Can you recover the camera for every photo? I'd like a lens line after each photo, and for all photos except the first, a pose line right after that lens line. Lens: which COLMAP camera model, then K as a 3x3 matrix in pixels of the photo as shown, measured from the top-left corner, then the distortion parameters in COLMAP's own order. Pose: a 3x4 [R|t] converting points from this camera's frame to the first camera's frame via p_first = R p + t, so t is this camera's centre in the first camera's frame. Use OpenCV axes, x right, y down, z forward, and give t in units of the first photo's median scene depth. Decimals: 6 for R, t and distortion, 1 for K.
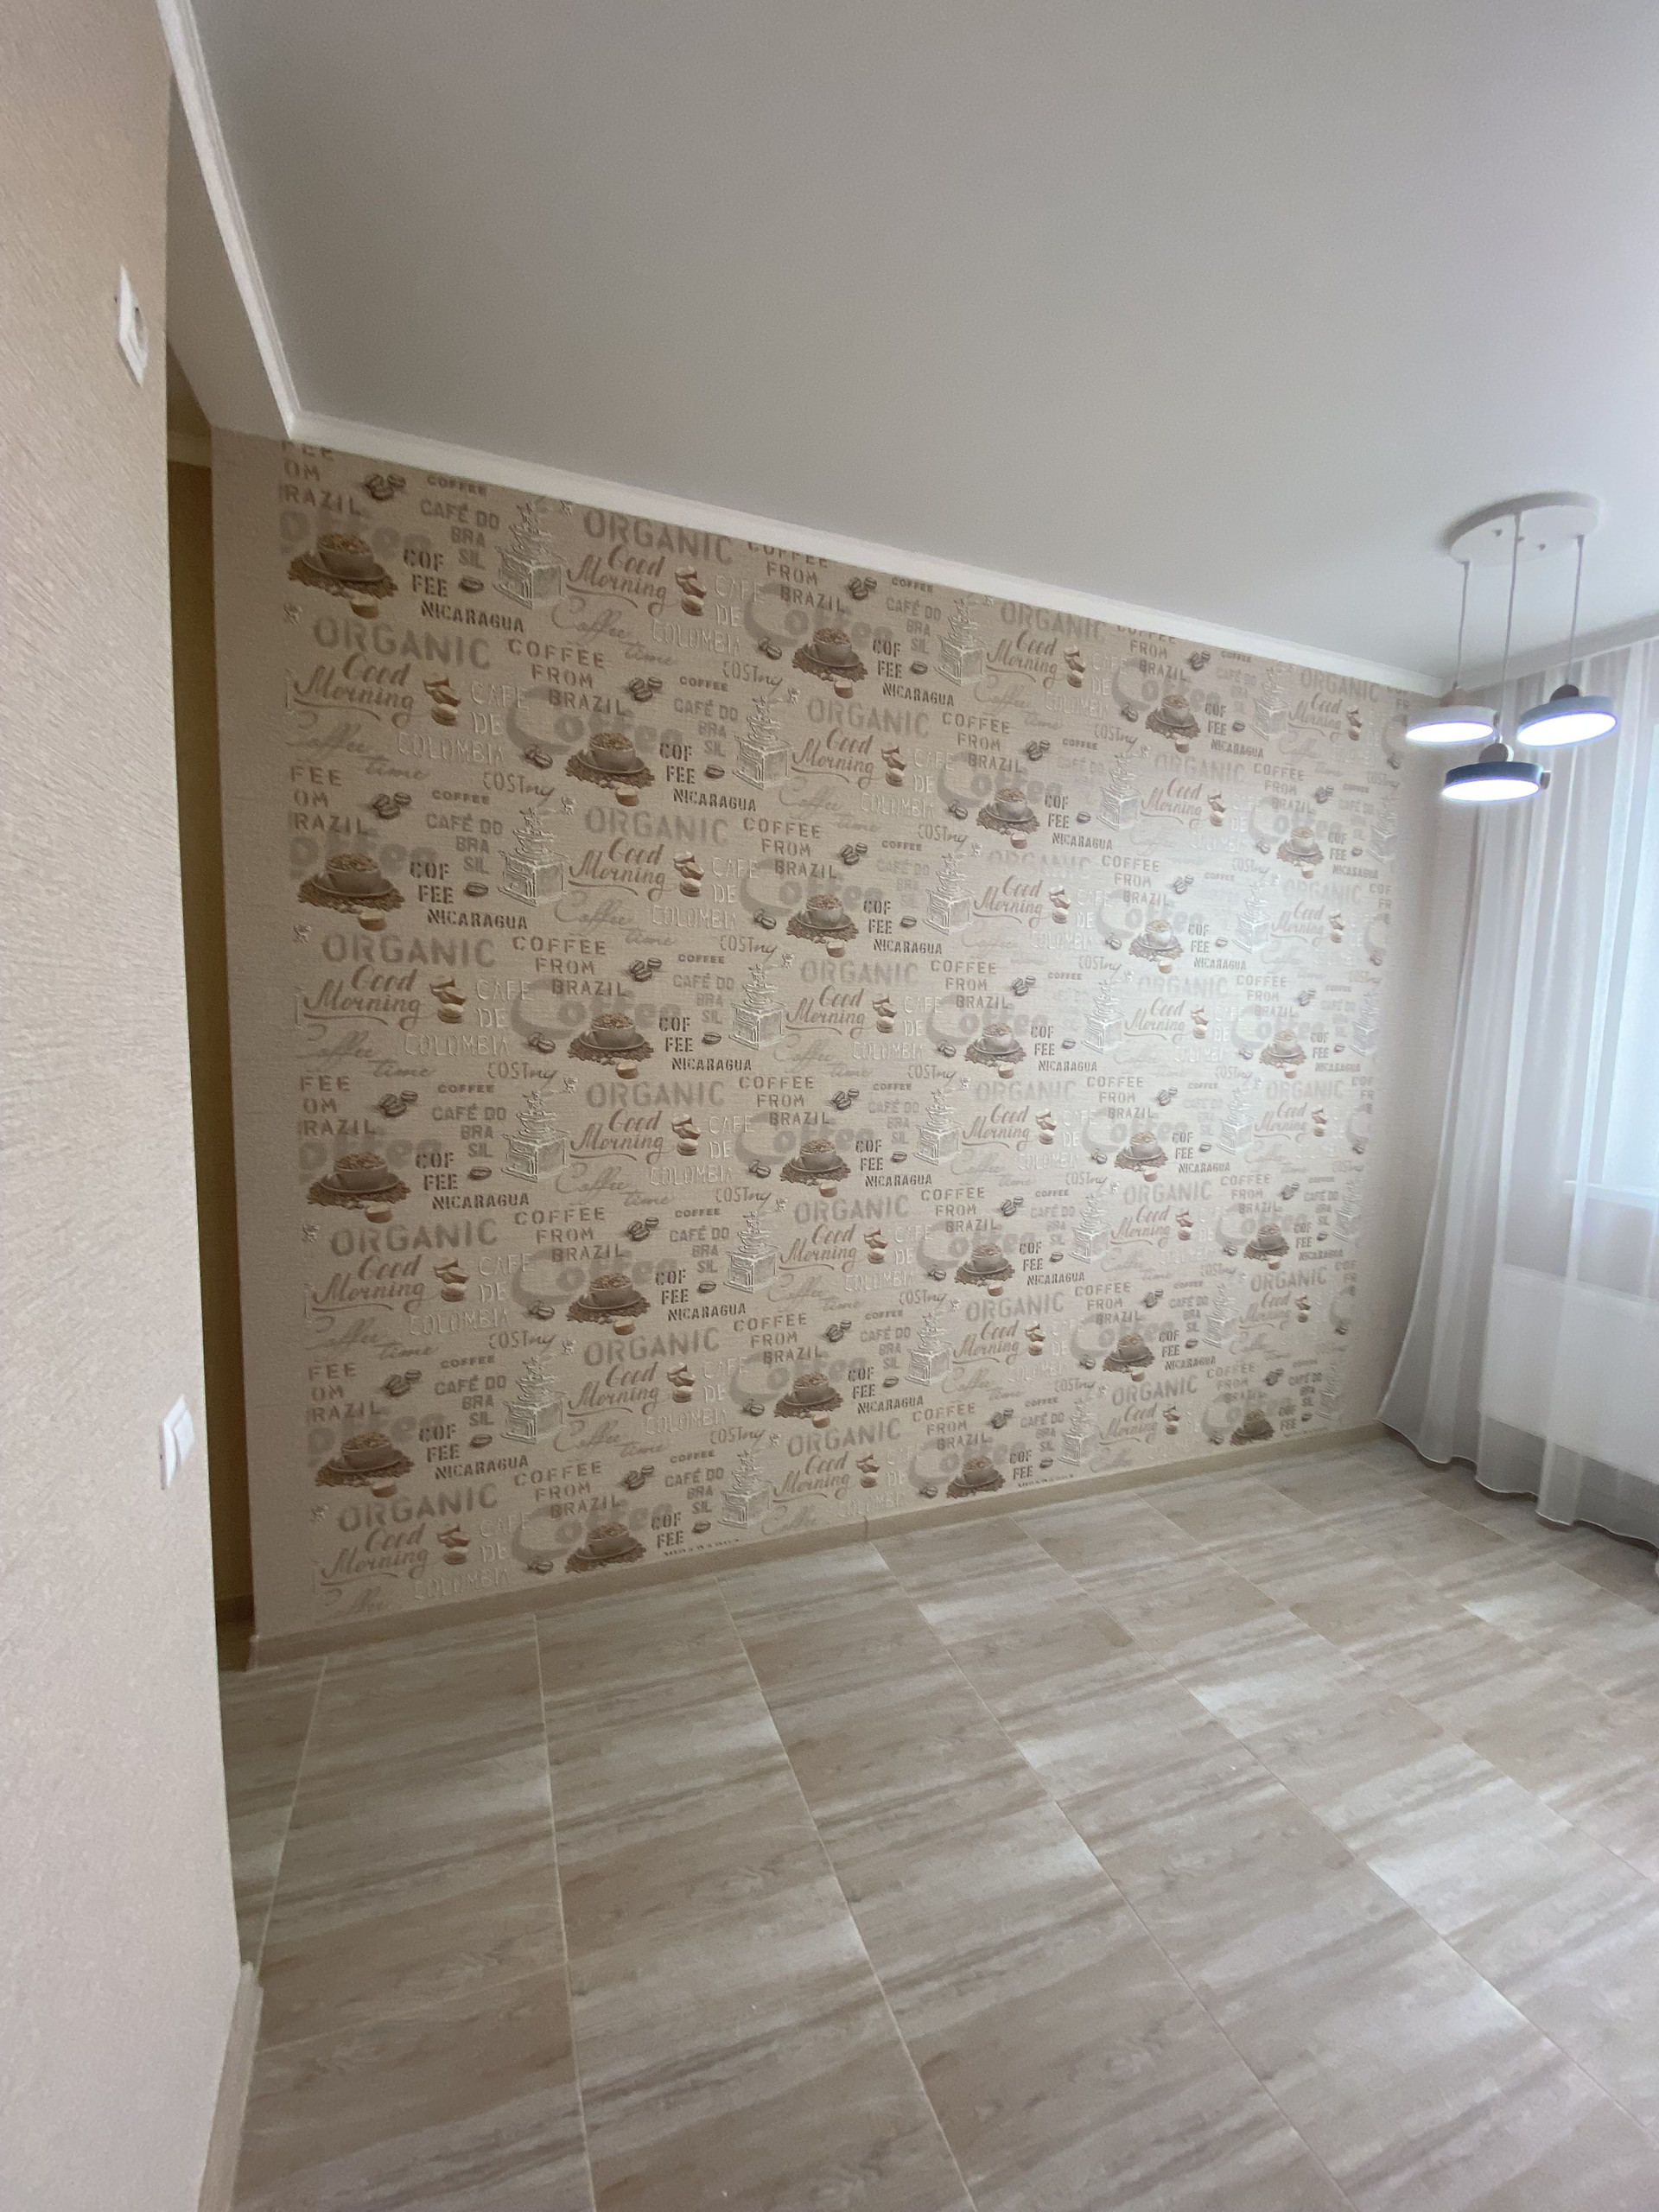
lens RADIAL K [[894.6, 0, 816.8], [0, 894.6, 1106.0], [0, 0, 1]] dist [0.010224, -0.016162]
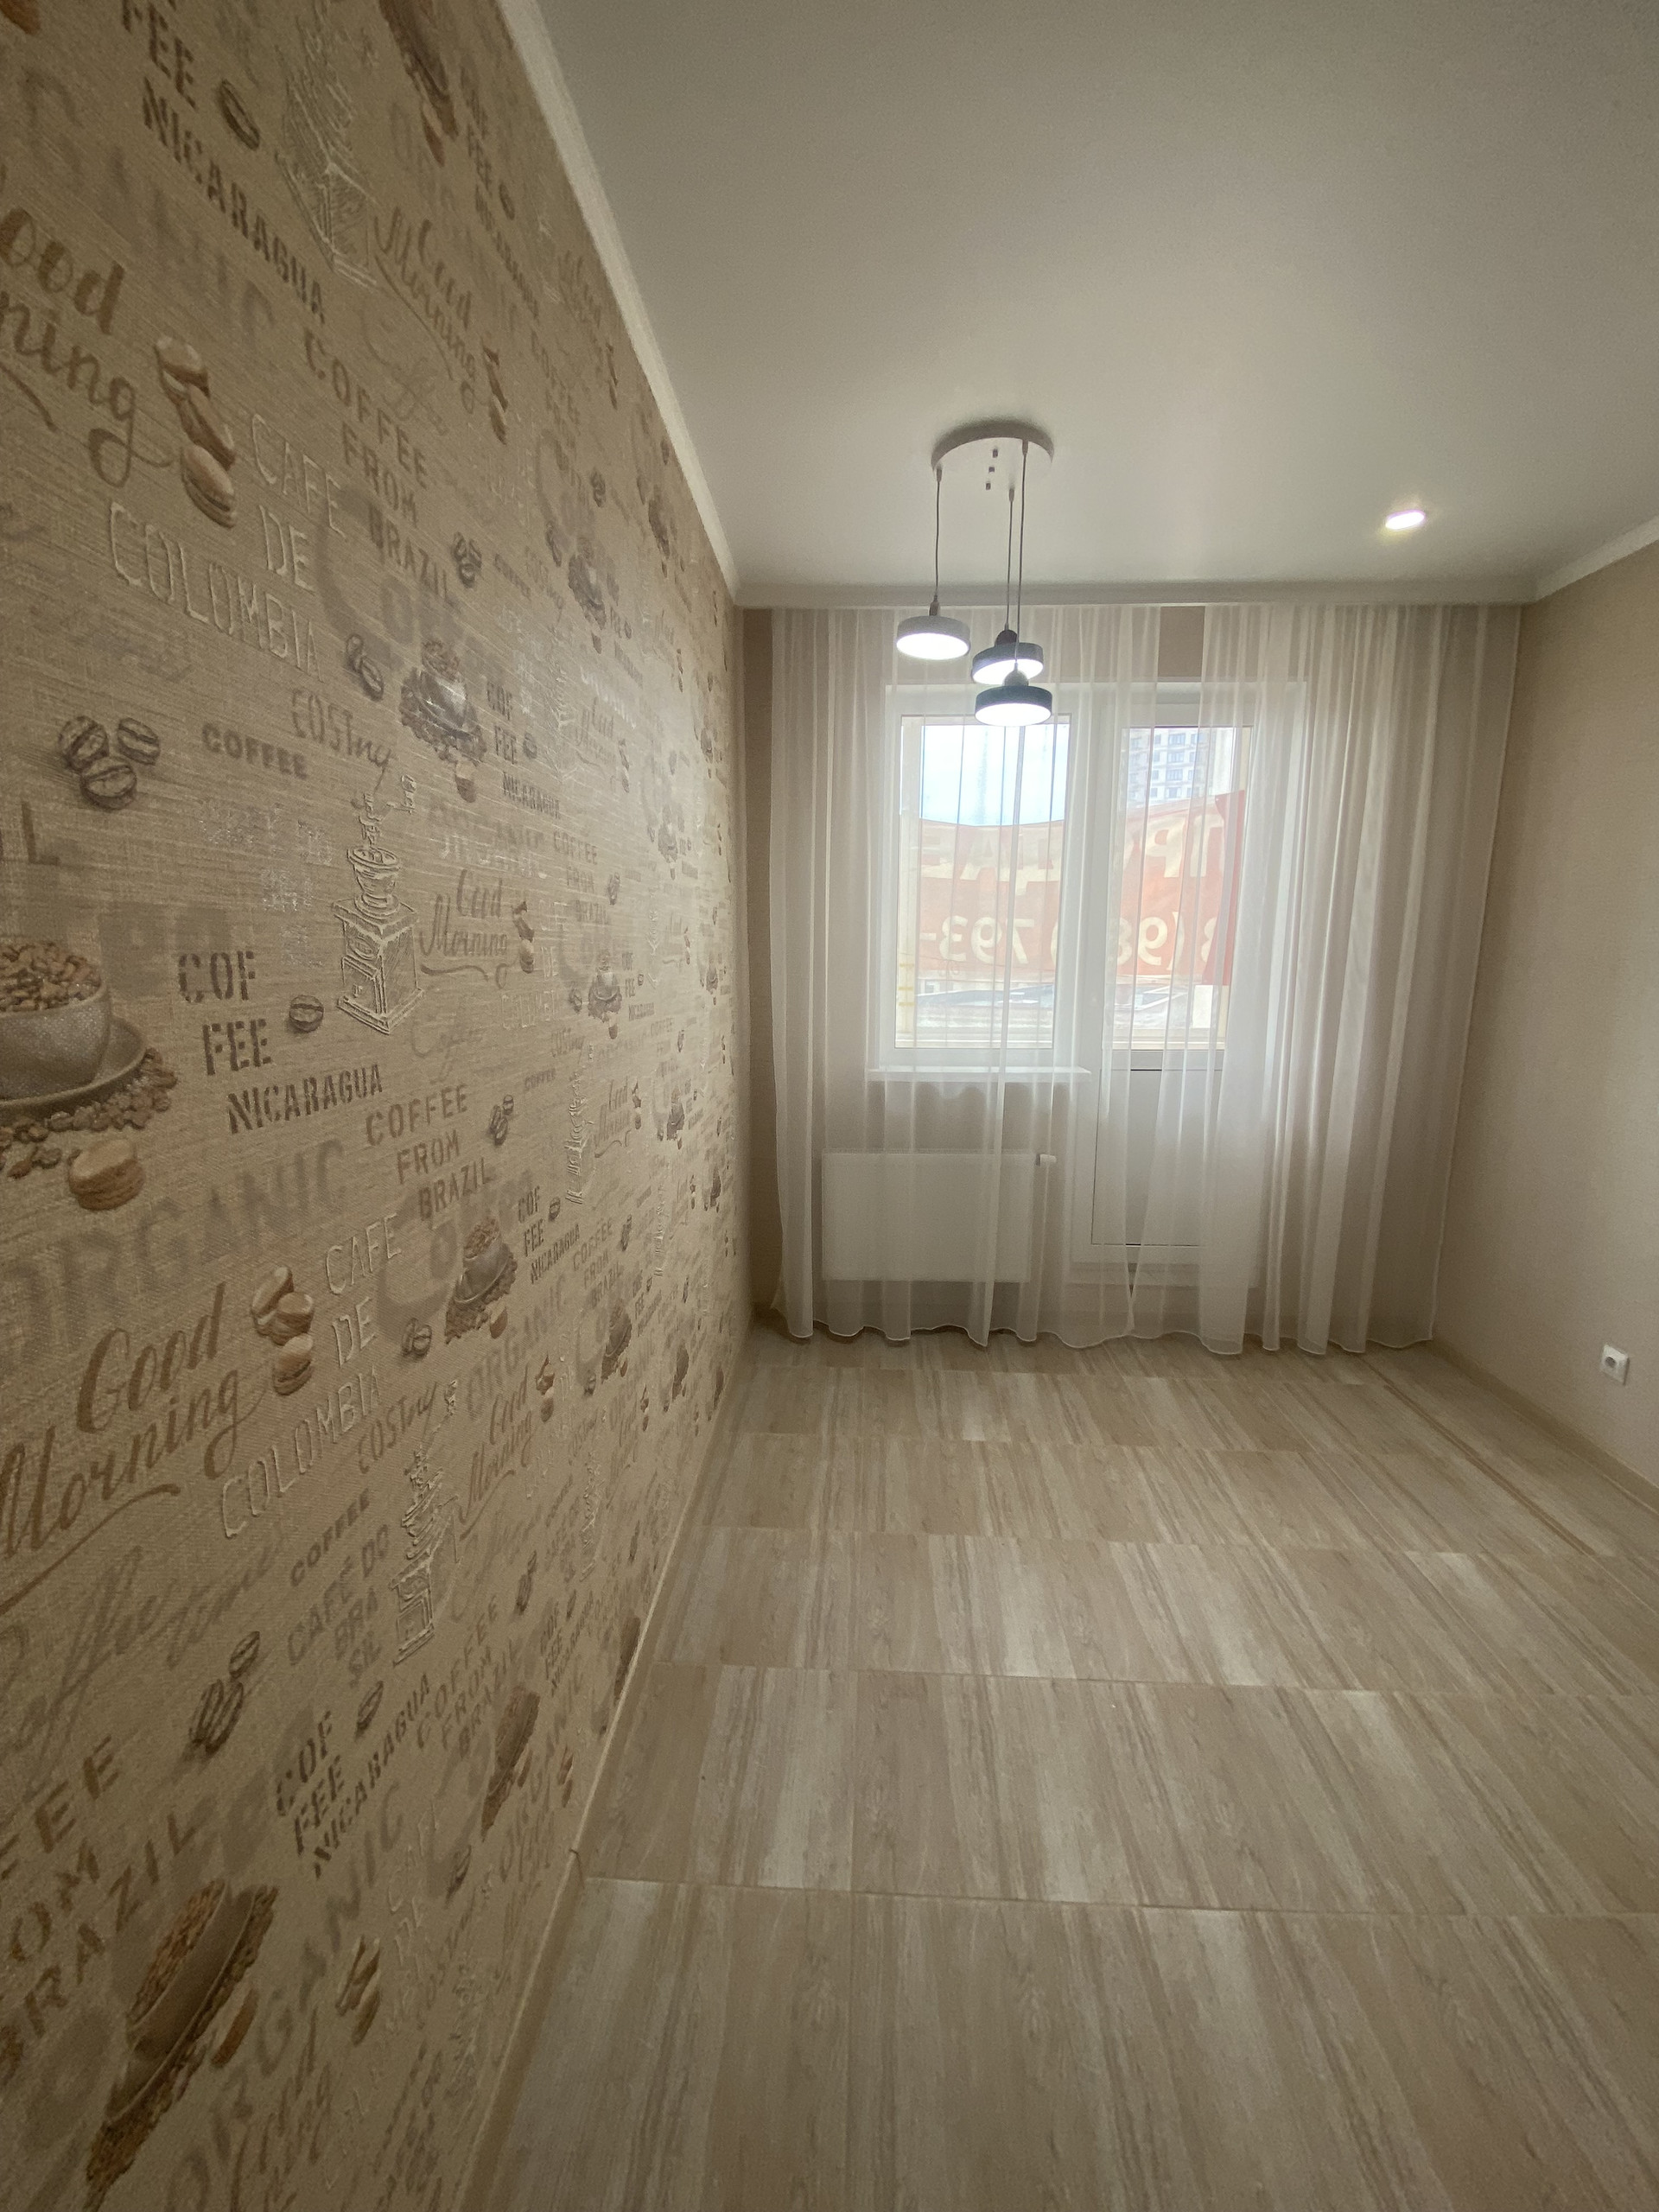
lens RADIAL K [[894.6, 0, 835.7], [0, 894.6, 1109.5], [0, 0, 1]] dist [0.010224, -0.016162]
pose [[0.392065, -0.184597, 0.901226, -0.287653], [0.091781, 0.982622, 0.161341, -0.064785], [-0.915348, 0.019459, 0.402194, 0.588622]]
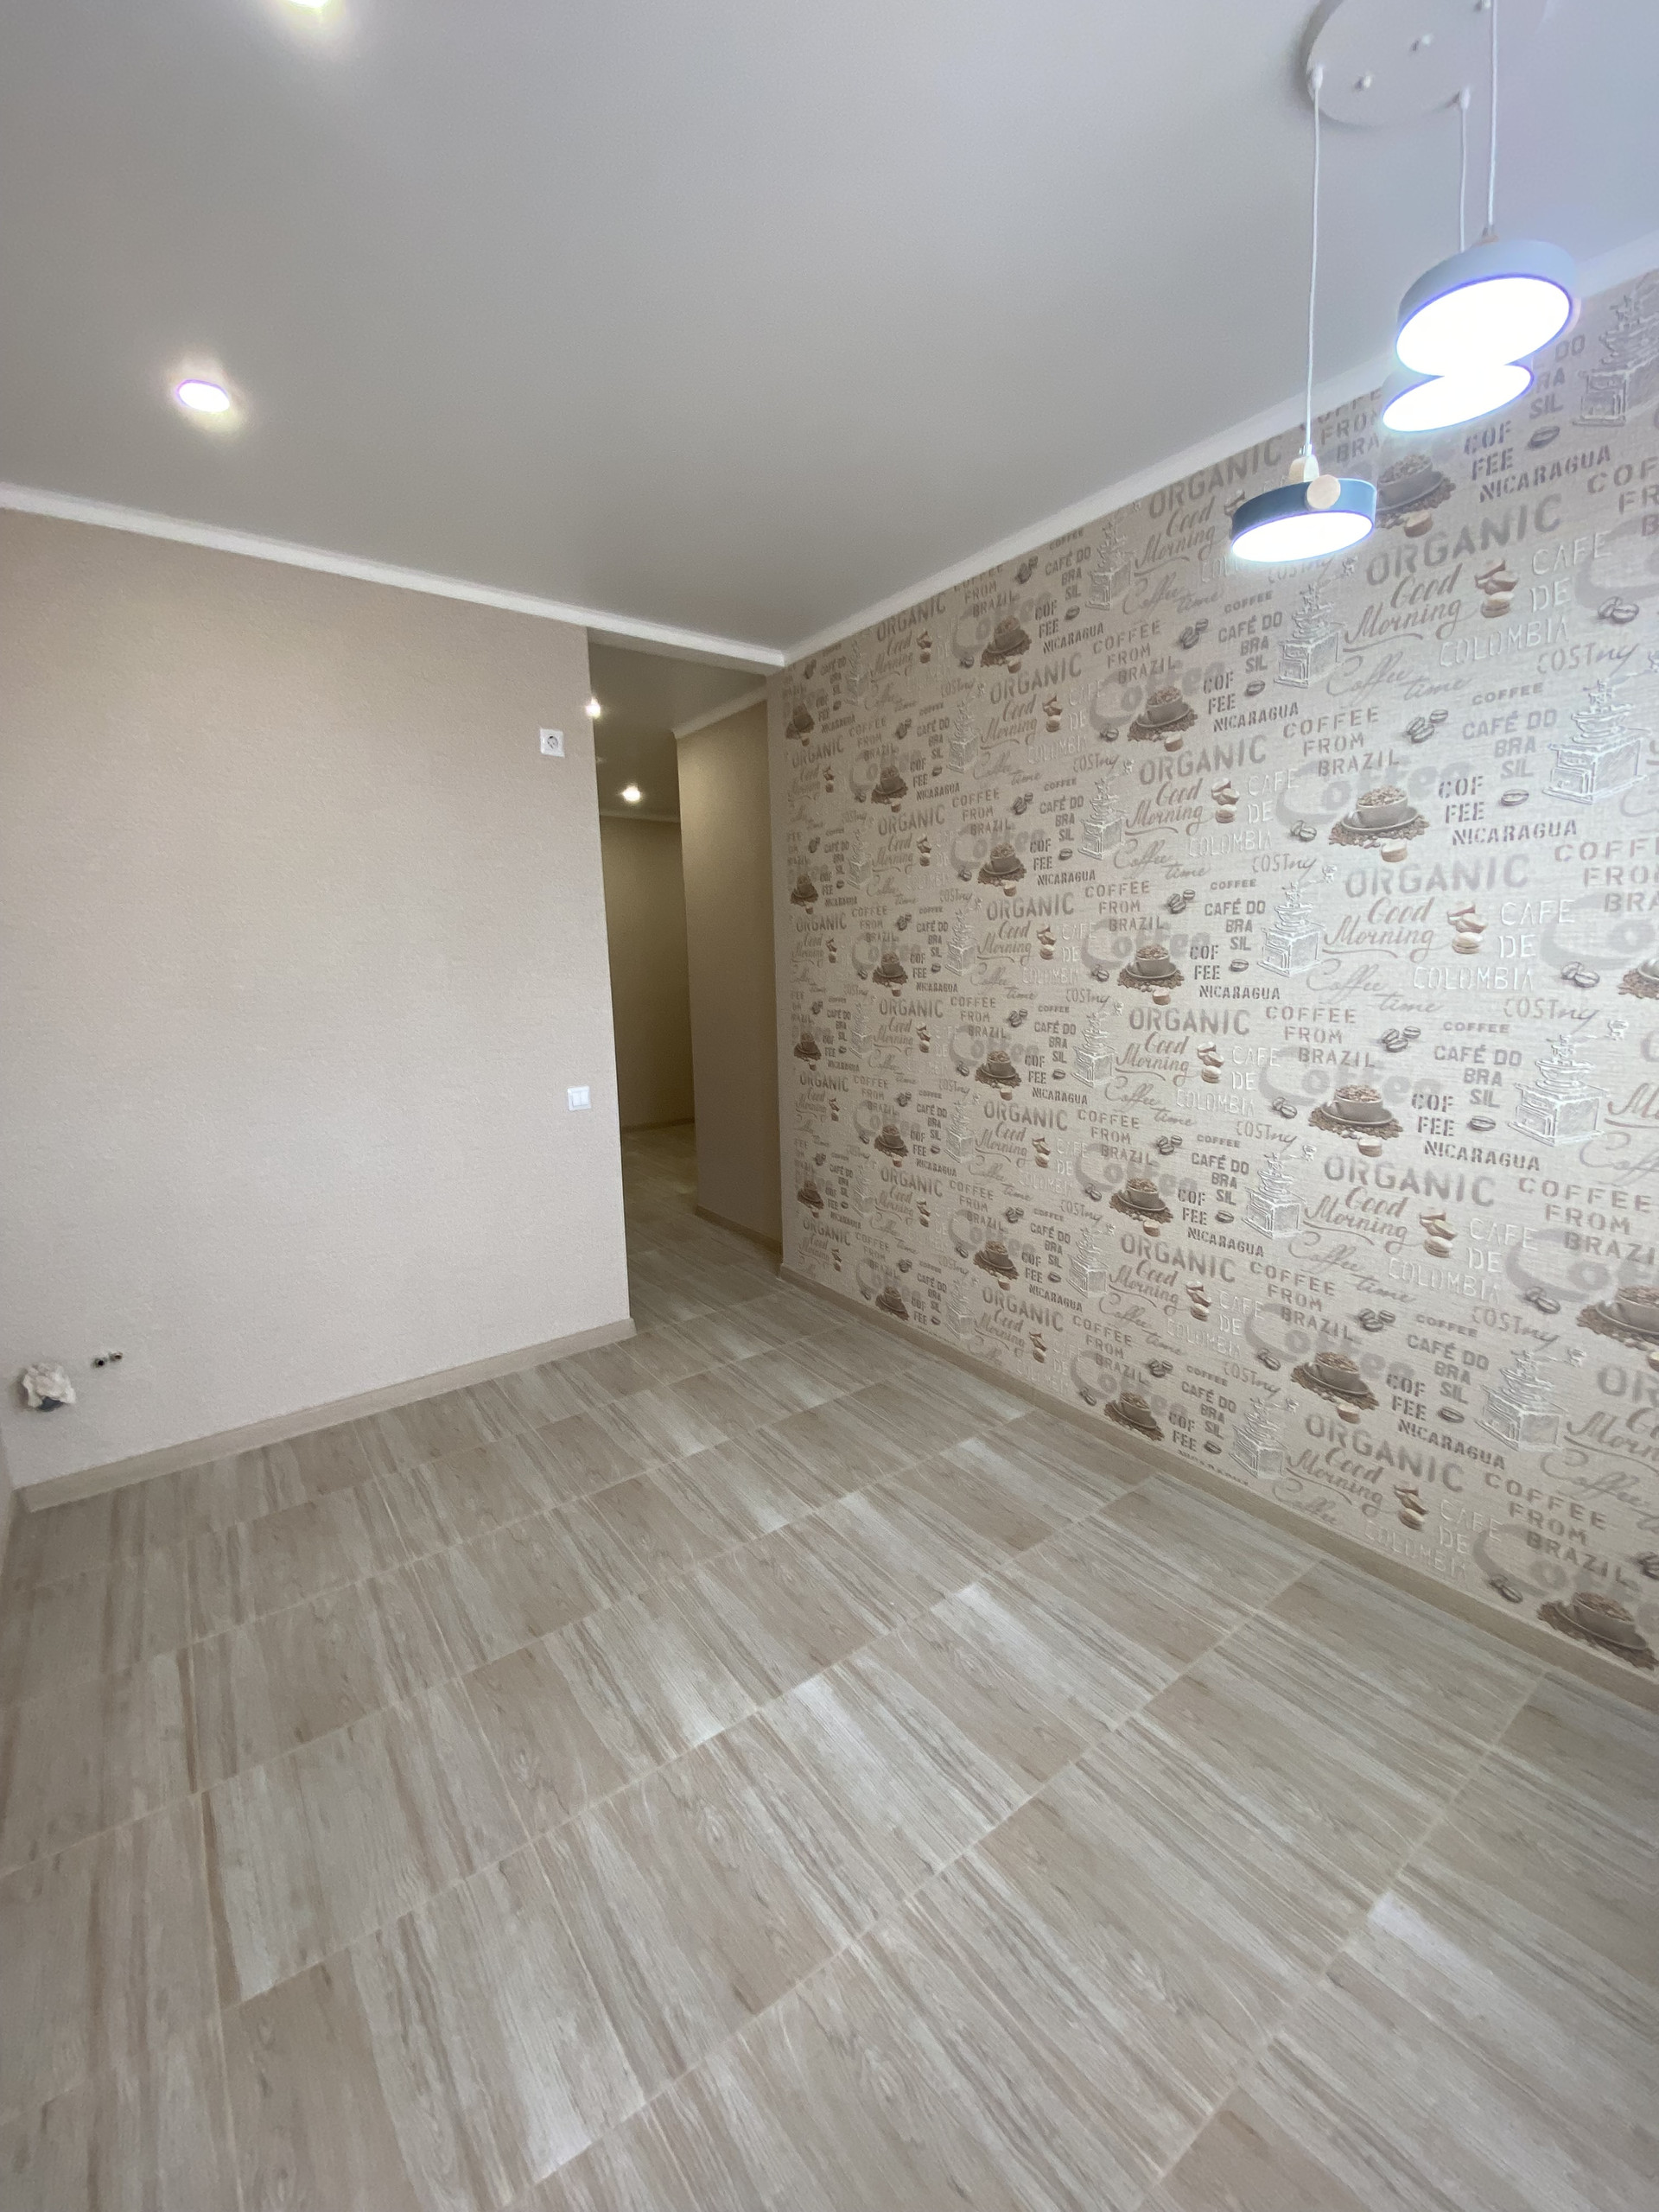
lens RADIAL K [[894.6, 0, 791.7], [0, 894.6, 1098.2], [0, 0, 1]] dist [0.010224, -0.016162]
pose [[0.235687, 0.123070, -0.964005, 0.997559], [-0.064885, 0.991728, 0.110746, -0.011873], [0.969660, 0.036448, 0.241723, 0.387996]]
